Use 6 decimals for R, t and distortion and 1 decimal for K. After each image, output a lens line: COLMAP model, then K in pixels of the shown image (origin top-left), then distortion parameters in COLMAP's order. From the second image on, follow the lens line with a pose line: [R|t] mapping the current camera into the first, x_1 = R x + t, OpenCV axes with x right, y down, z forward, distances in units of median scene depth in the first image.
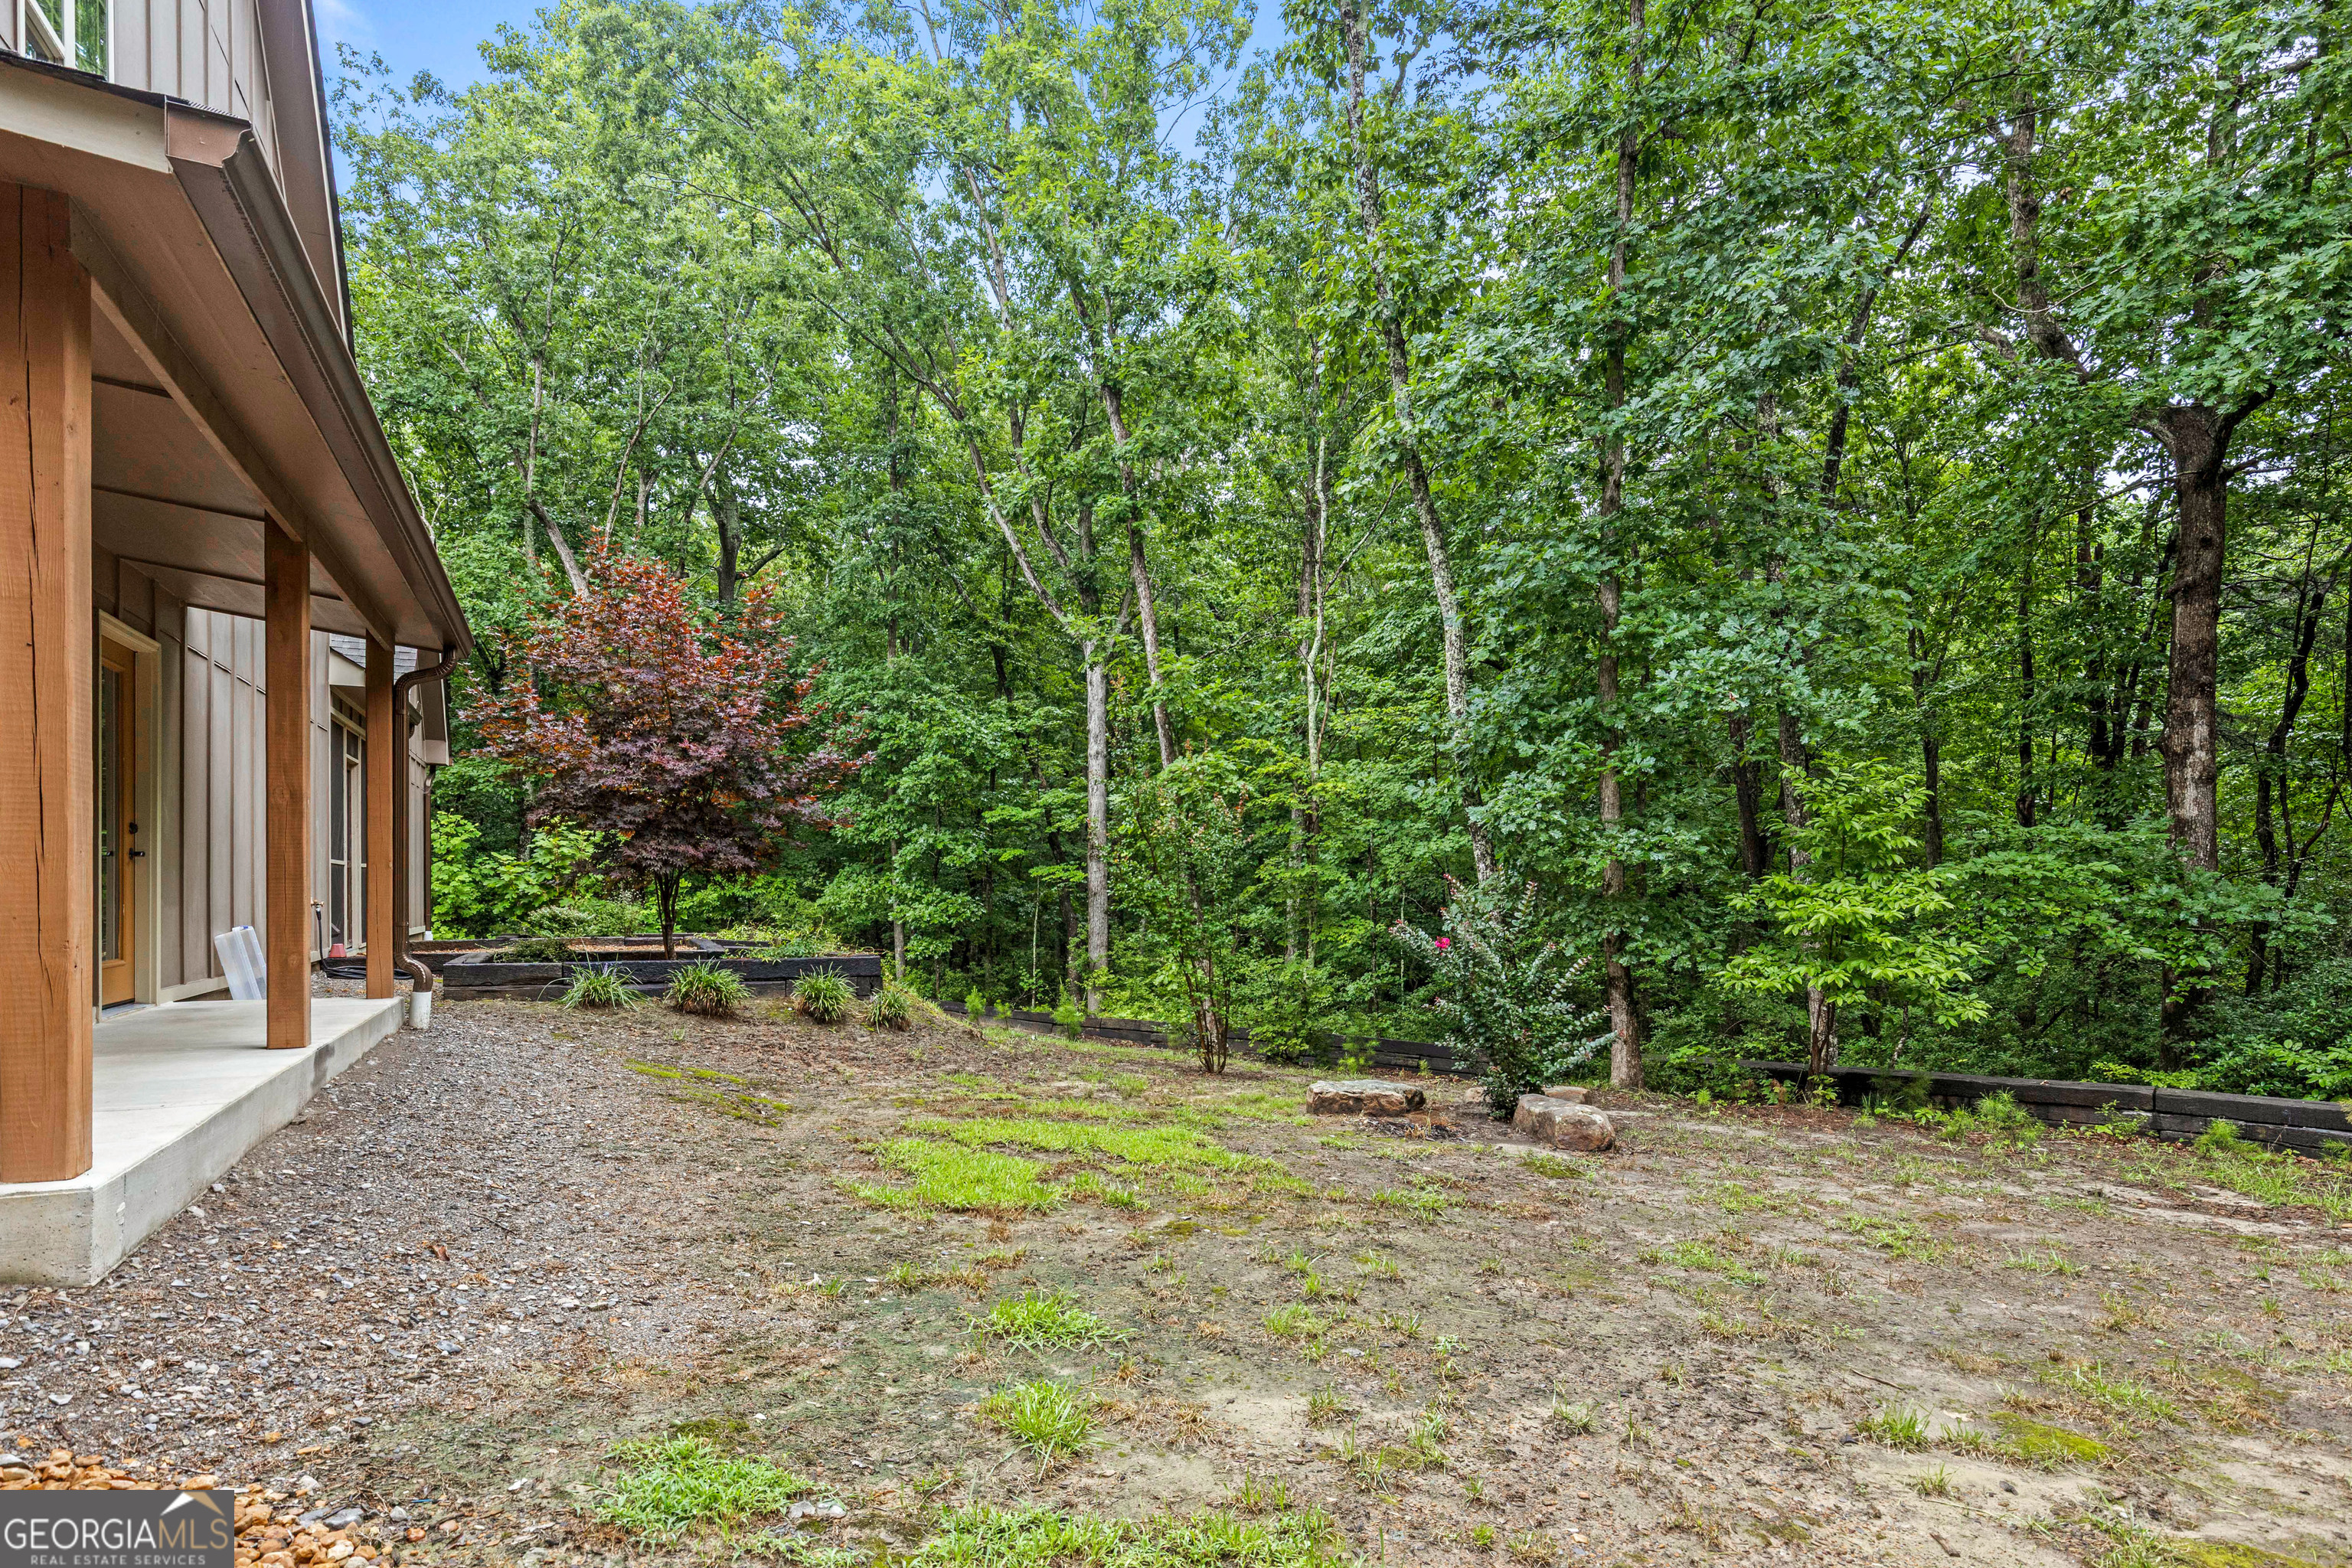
lens RADIAL K [[1283.2, 0, 1177.1], [0, 1283.2, 784.4], [0, 0, 1]] dist [-0.004862, -0.001412]
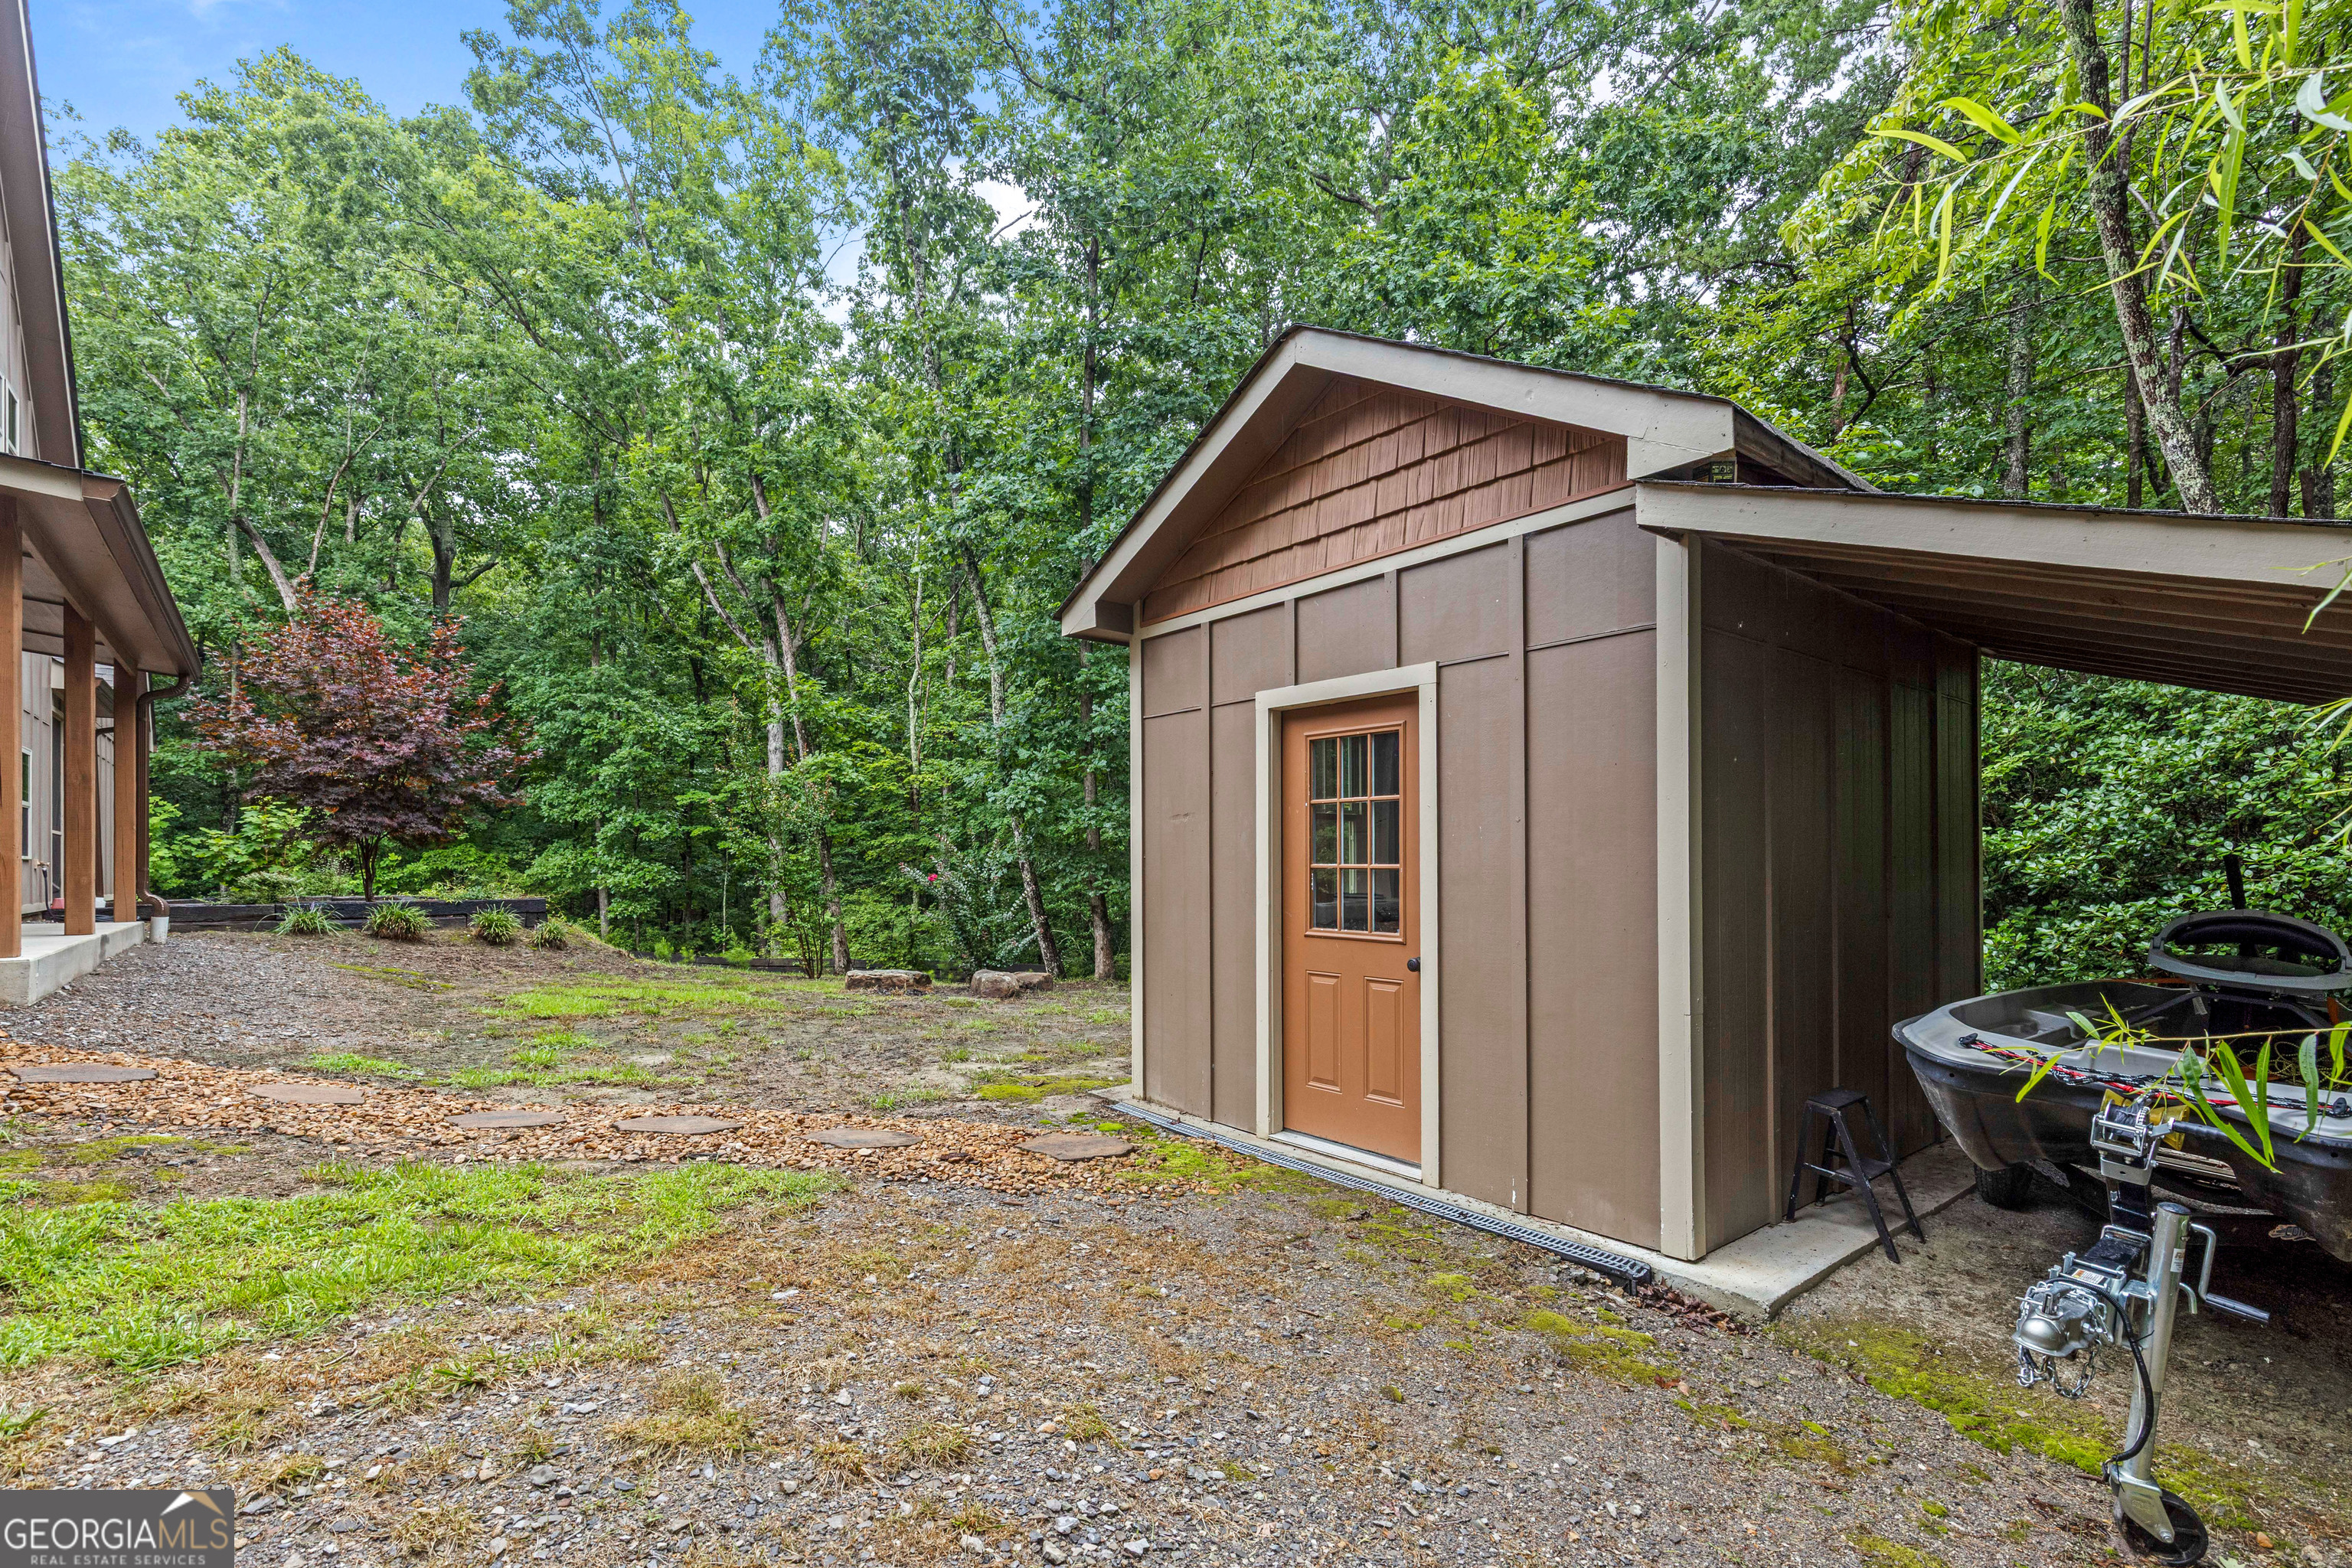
lens RADIAL K [[1089.9, 0, 1175.0], [0, 1089.9, 791.3], [0, 0, 1]] dist [0.001520, -0.000422]
pose [[0.969360, 0.005549, 0.245583, 0.065615], [-0.009106, 0.999869, 0.013351, -0.001168], [-0.245477, -0.015178, 0.969284, -0.144679]]
